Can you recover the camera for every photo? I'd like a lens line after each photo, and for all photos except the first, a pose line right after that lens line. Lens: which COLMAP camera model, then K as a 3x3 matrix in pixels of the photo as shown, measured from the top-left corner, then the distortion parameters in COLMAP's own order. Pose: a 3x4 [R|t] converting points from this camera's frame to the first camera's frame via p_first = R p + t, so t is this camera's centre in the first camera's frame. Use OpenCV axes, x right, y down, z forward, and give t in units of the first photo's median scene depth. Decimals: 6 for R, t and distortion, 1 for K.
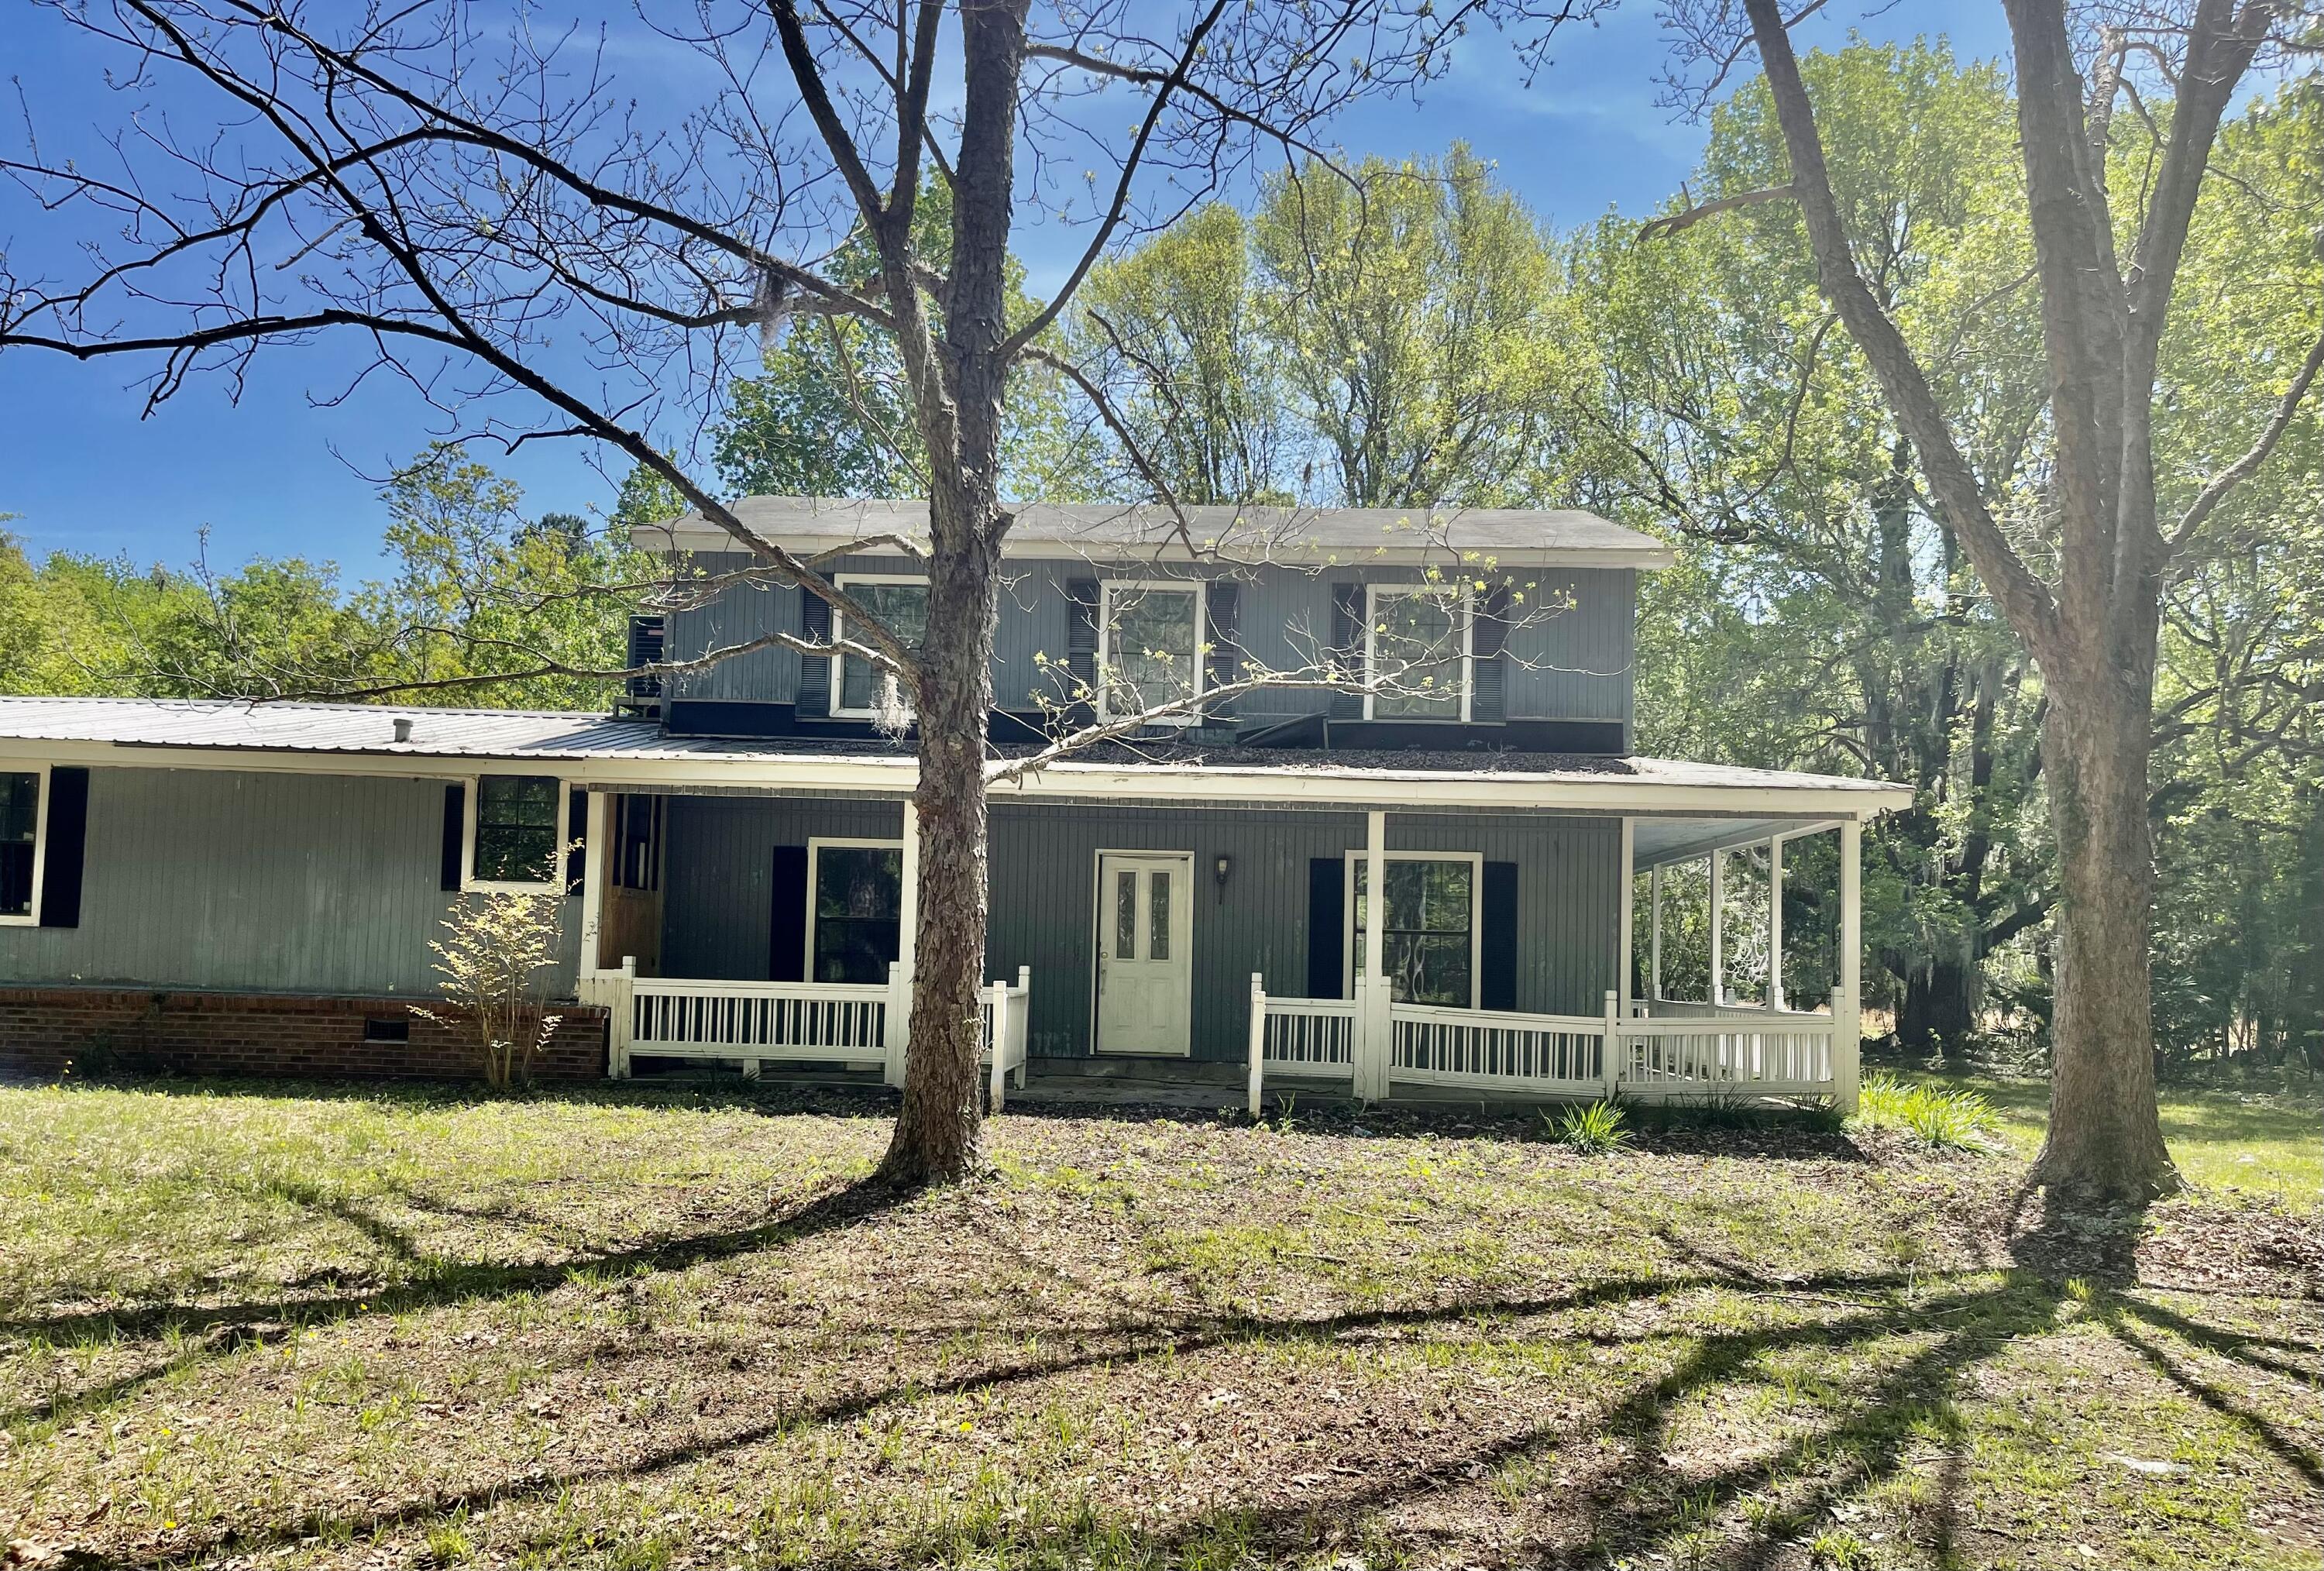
lens RADIAL K [[1736.5, 0, 1163.8], [0, 1736.5, 870.8], [0, 0, 1]] dist [0.084674, -0.109527]
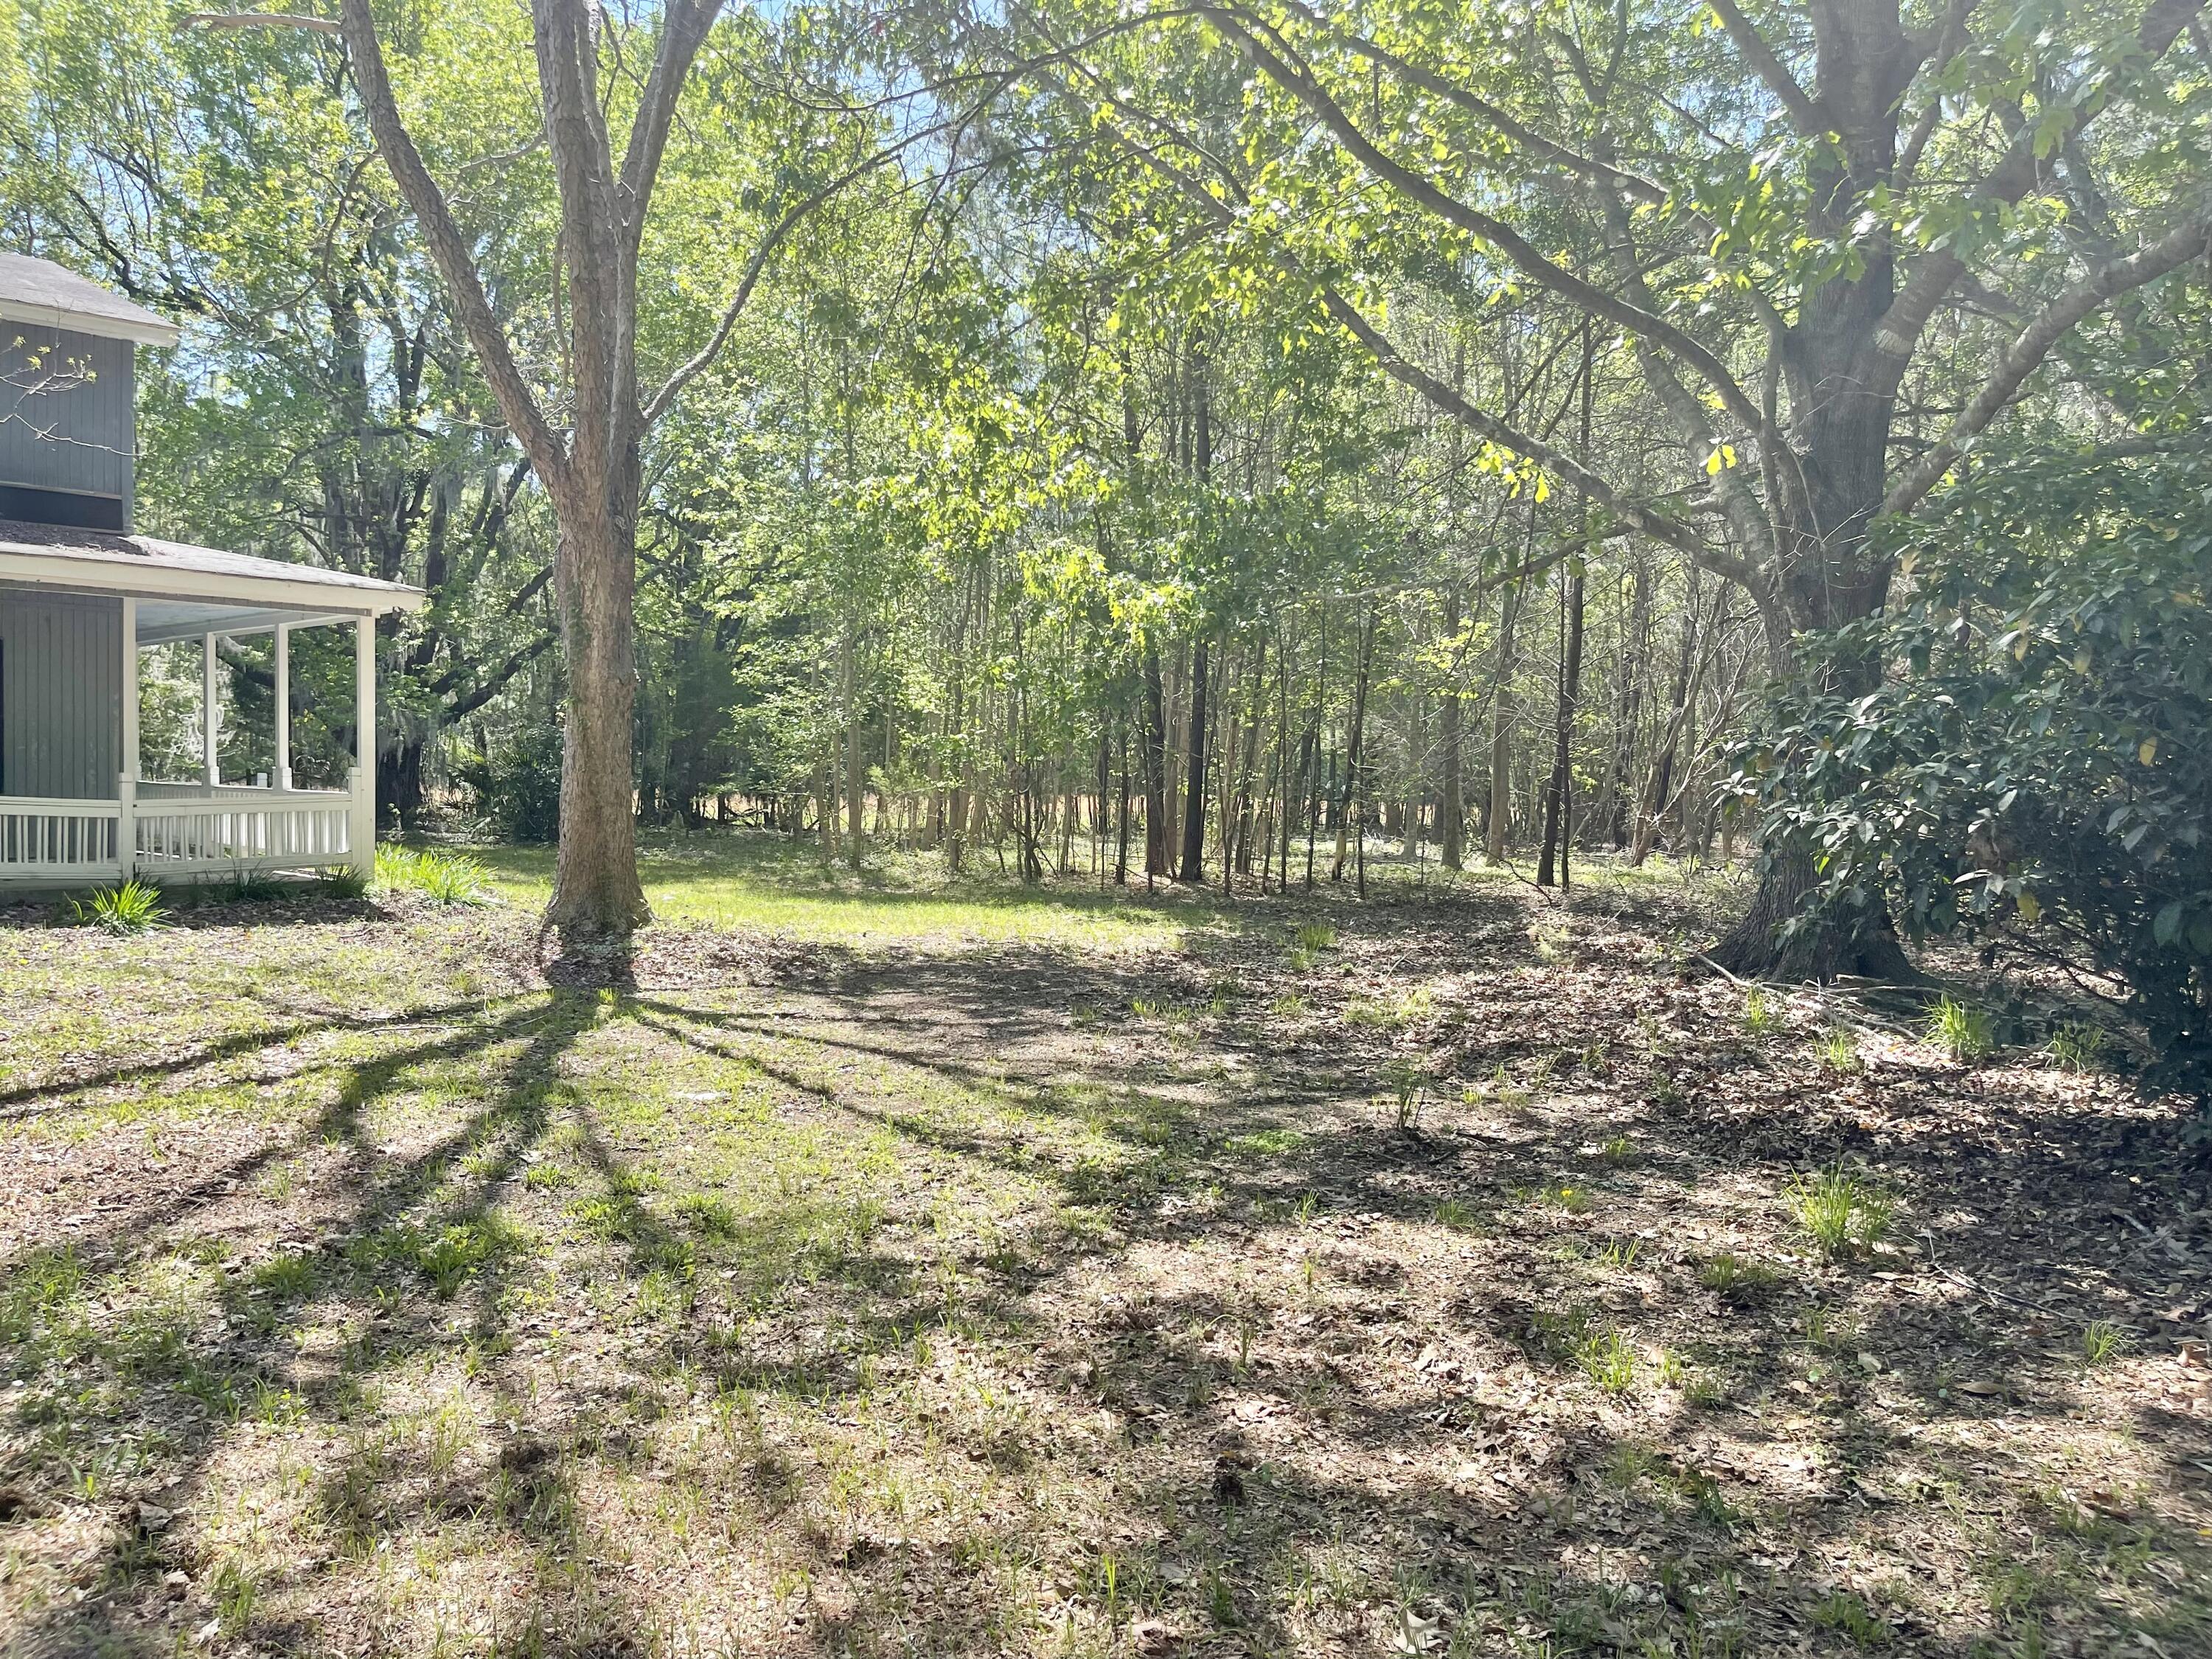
lens RADIAL K [[1664.0, 0, 1106.0], [0, 1664.0, 829.5], [0, 0, 1]] dist [0.001664, -0.087666]
pose [[0.667537, -0.032542, 0.743866, -0.119490], [-0.045774, 0.995361, 0.084621, -0.007505], [-0.743169, -0.090537, 0.662950, -0.071294]]
